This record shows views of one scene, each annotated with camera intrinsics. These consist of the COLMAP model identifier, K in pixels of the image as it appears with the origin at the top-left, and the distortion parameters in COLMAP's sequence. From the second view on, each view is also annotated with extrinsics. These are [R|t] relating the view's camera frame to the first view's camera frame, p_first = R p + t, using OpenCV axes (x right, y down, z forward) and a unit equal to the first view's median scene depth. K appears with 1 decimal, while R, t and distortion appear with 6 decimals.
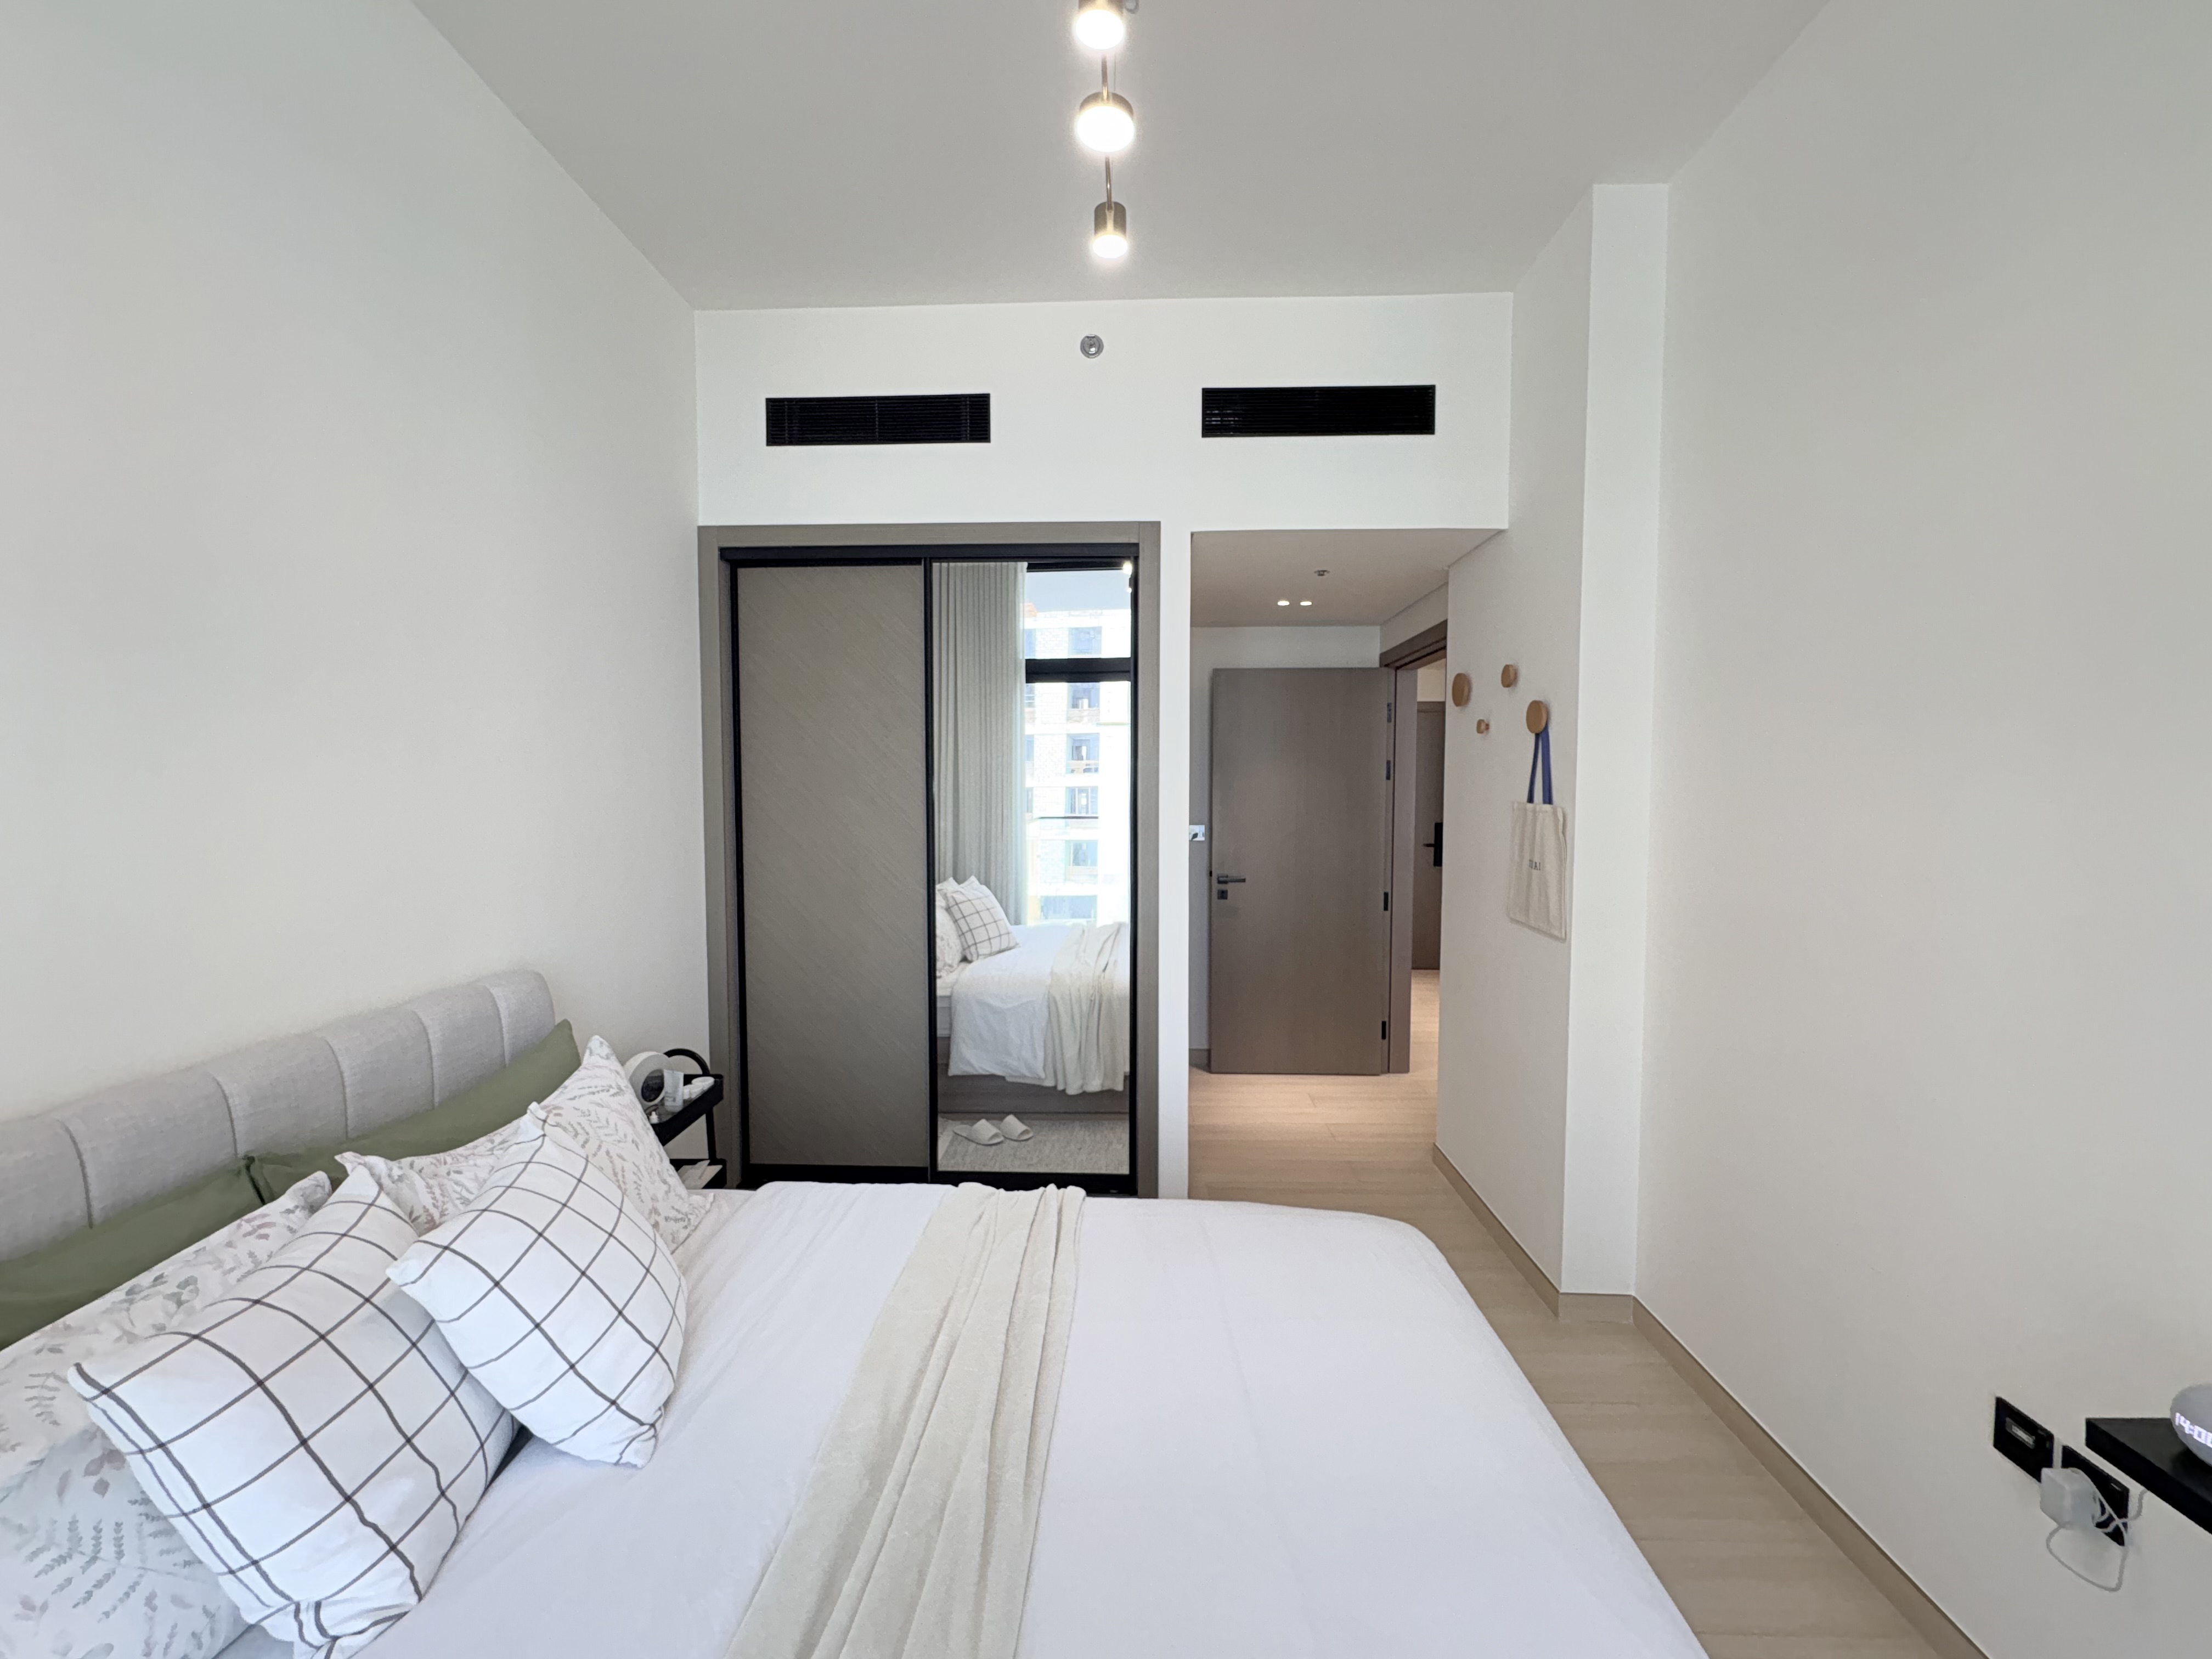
lens RADIAL K [[876.0, 0, 1104.5], [0, 876.0, 827.4], [0, 0, 1]] dist [-0.009219, 0.001681]
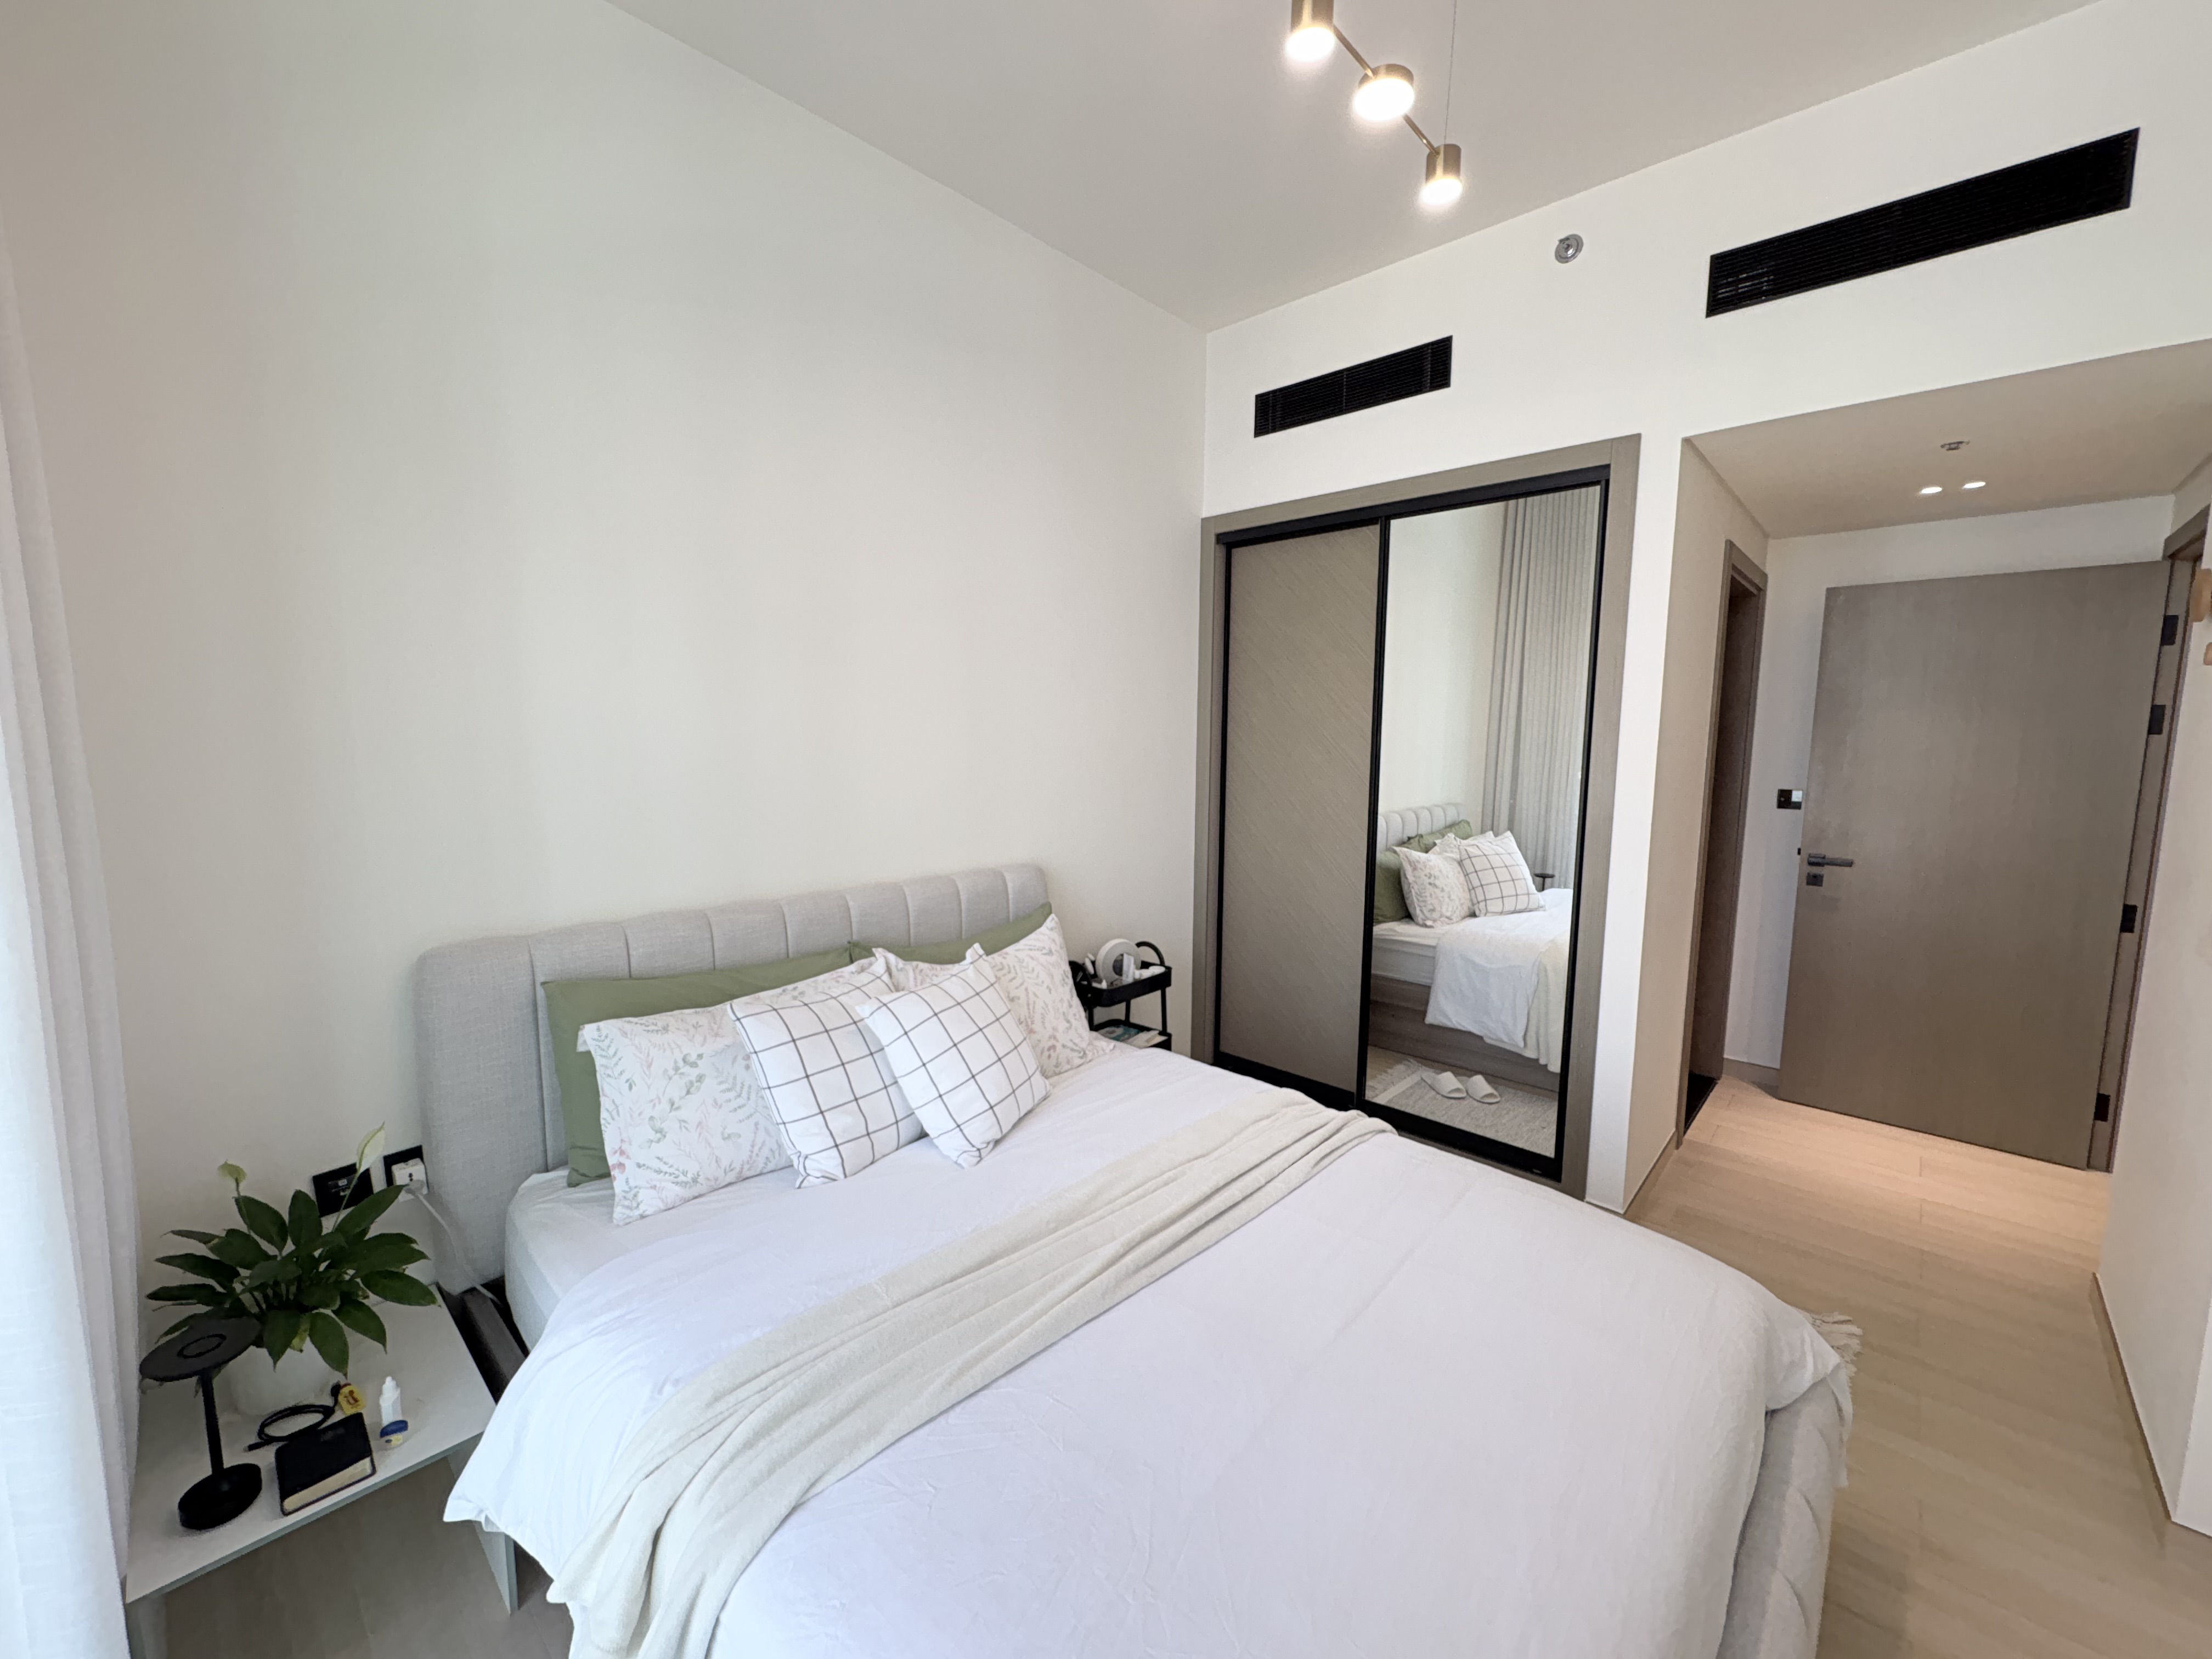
lens RADIAL K [[876.0, 0, 1100.8], [0, 876.0, 828.9], [0, 0, 1]] dist [-0.009219, 0.001681]
pose [[0.749890, 0.079834, -0.656728, 0.255519], [-0.037766, 0.996239, 0.077983, -0.008420], [0.660484, -0.033677, 0.750084, -0.007378]]
